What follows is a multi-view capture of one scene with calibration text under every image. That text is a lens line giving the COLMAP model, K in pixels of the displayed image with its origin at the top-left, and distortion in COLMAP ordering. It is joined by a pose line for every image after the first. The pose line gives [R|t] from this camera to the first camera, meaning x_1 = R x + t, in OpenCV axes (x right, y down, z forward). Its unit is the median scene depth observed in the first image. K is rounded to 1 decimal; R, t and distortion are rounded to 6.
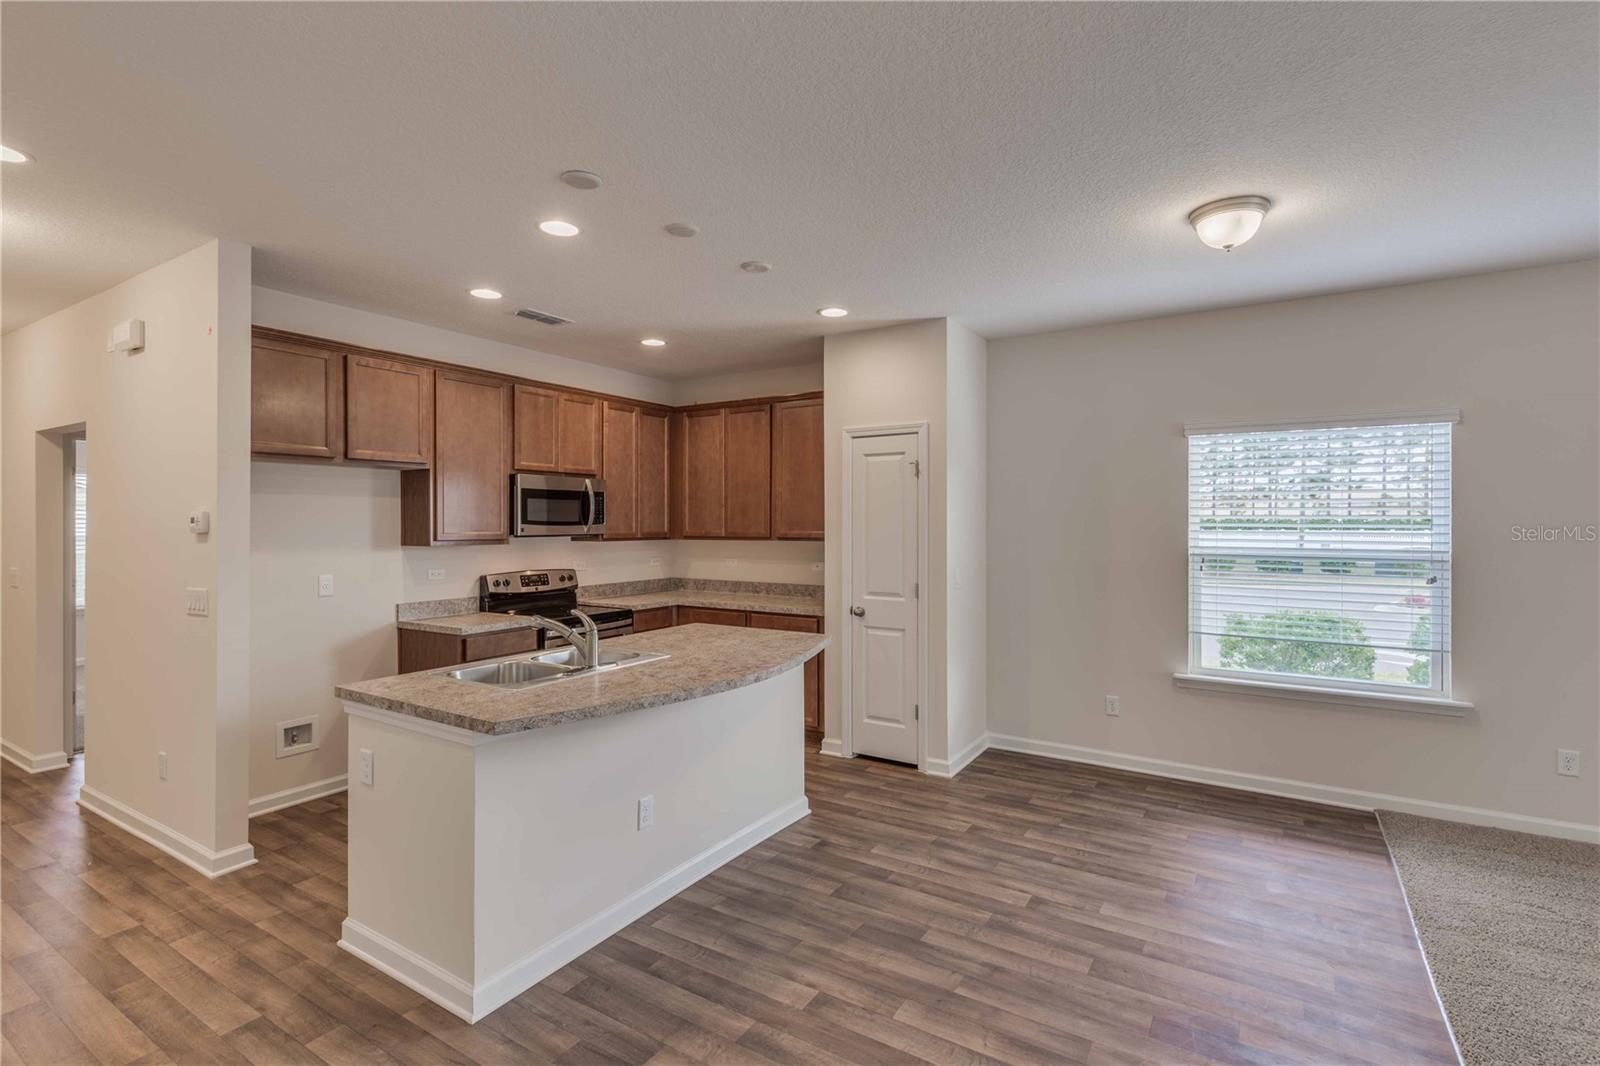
lens RADIAL K [[743.2, 0, 797.8], [0, 743.2, 523.5], [0, 0, 1]] dist [-0.003039, -0.000329]
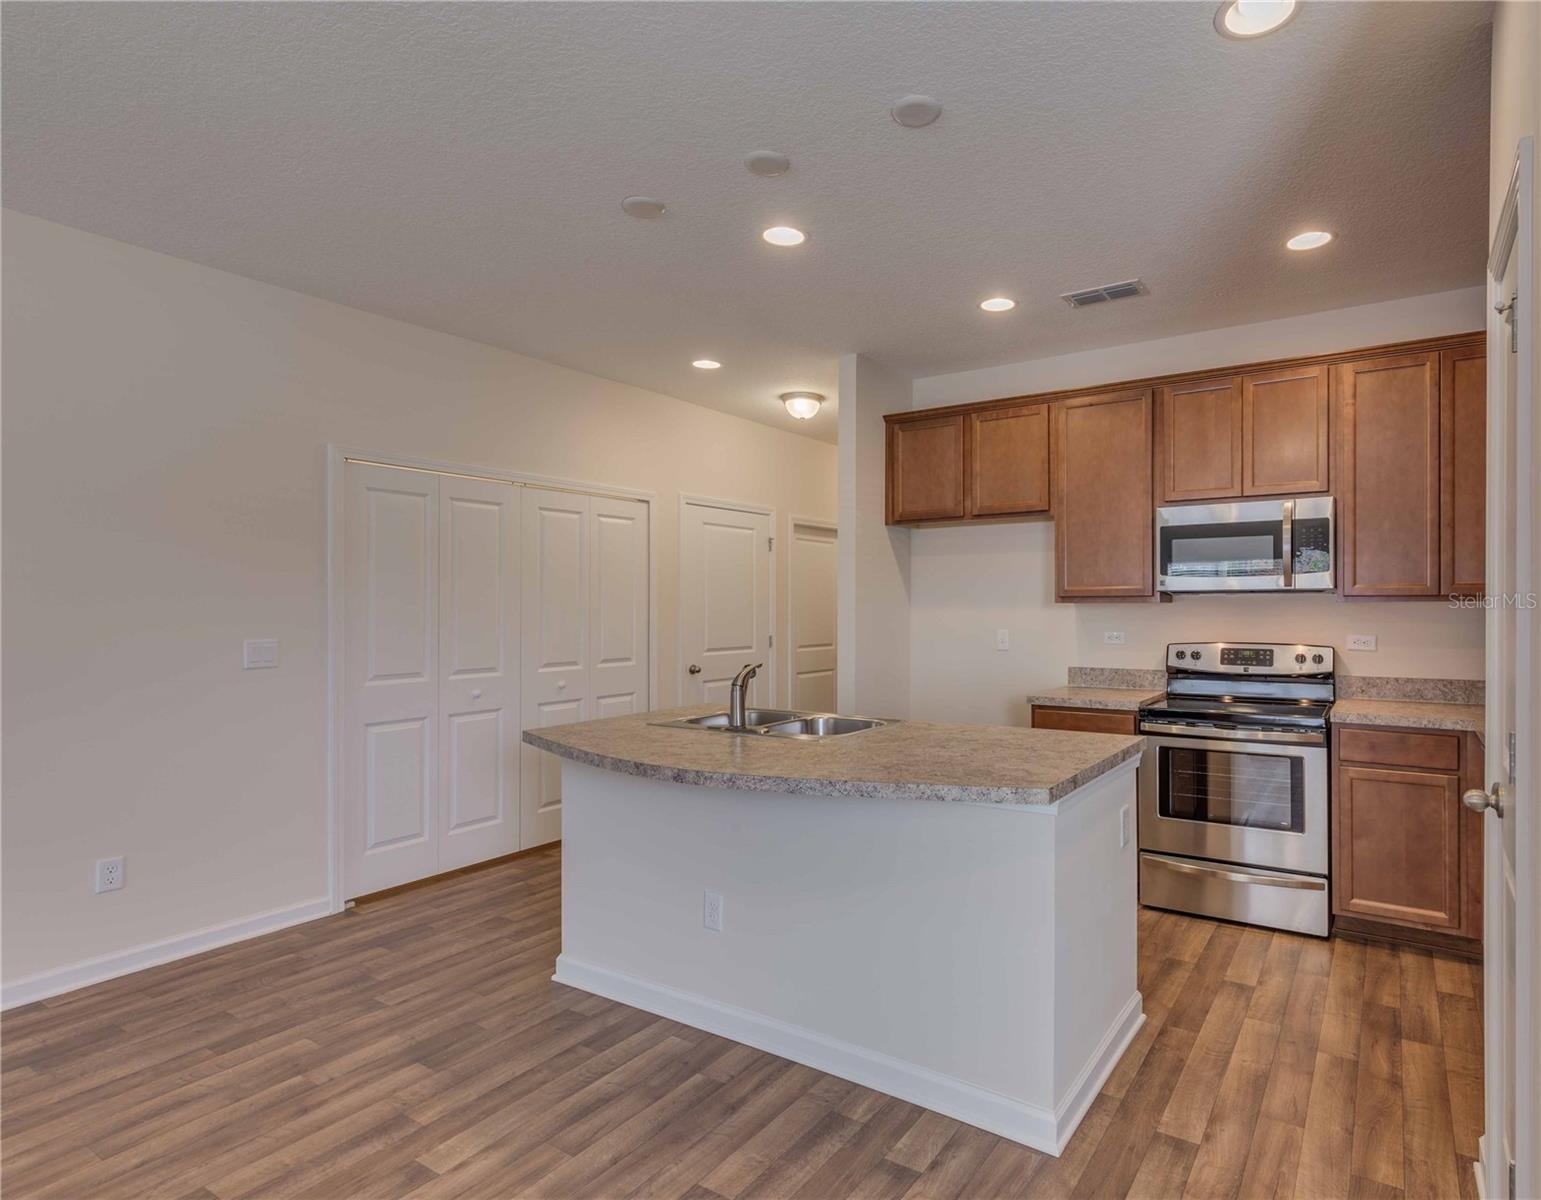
lens RADIAL K [[818.0, 0, 904.3], [0, 818.0, 605.5], [0, 0, 1]] dist [0.007374, 0.000847]
pose [[0.038881, 0.008166, -0.999210, 0.456274], [0.003922, 0.999958, 0.008325, 0.023912], [0.999236, -0.004243, 0.038848, 0.748075]]
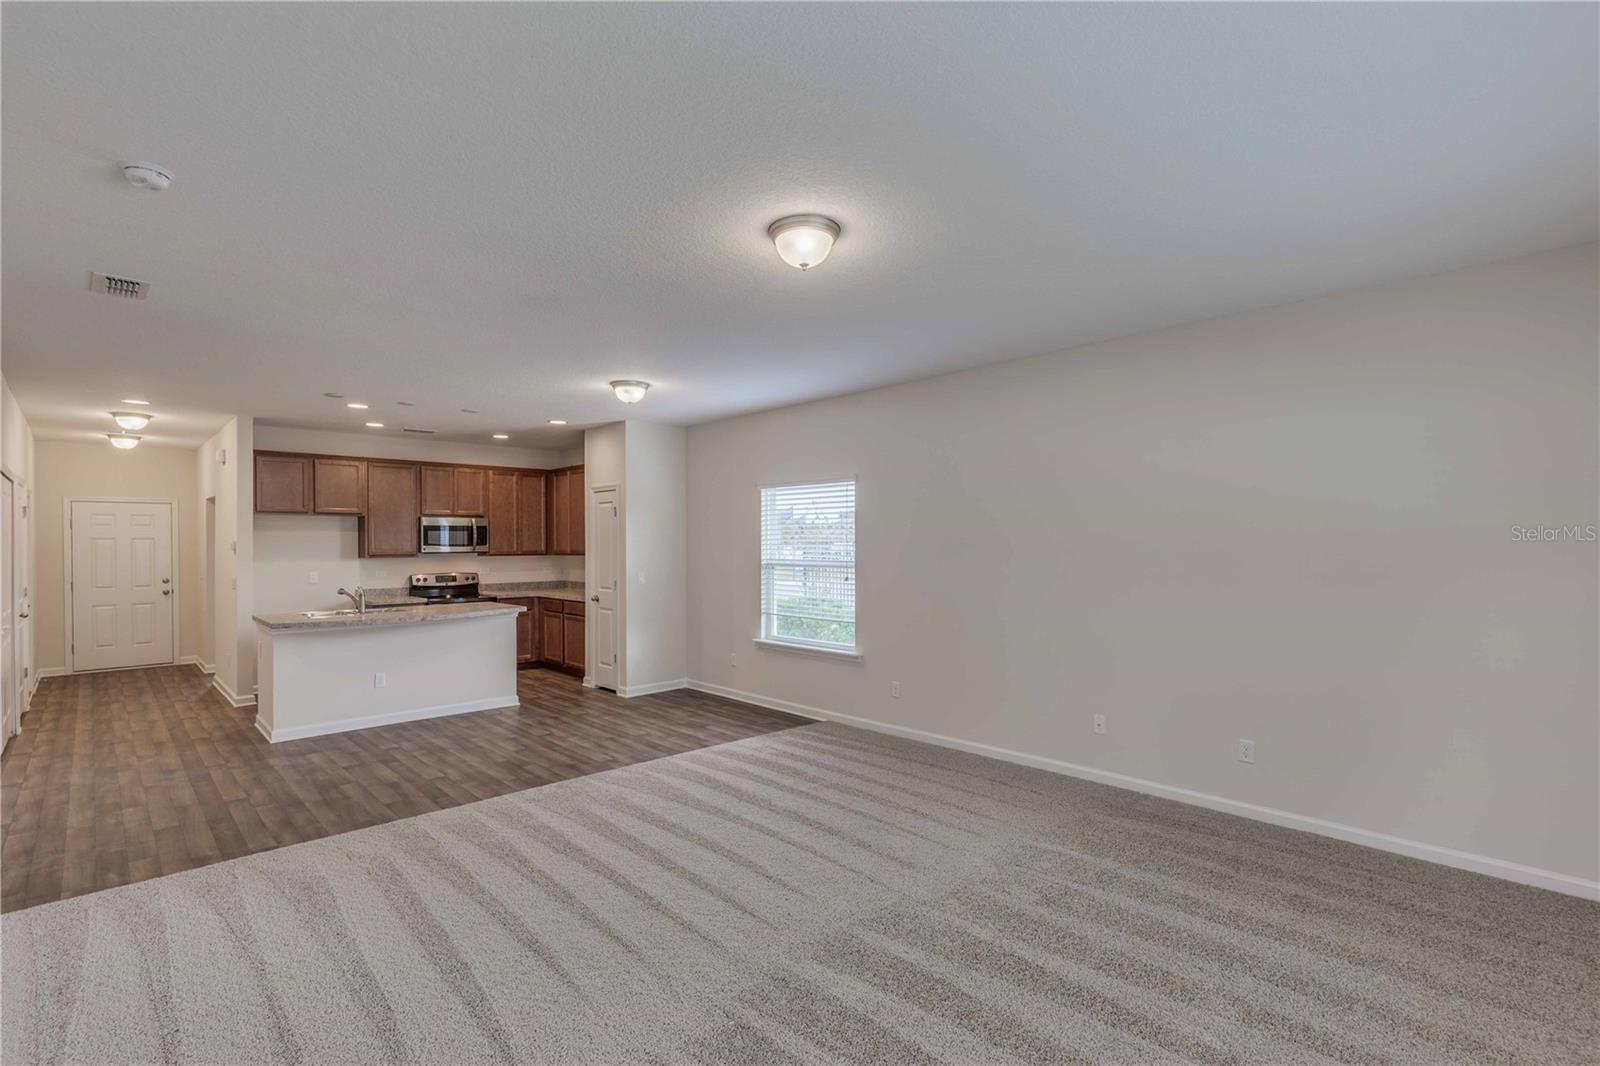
lens RADIAL K [[731.6, 0, 800.0], [0, 731.6, 533.0], [0, 0, 1]] dist [-0.018247, -0.009185]
pose [[0.973947, -0.006544, -0.226680, 0.919268], [0.003105, 0.999875, -0.015528, 0.000582], [0.226754, 0.014419, 0.973845, -0.487293]]
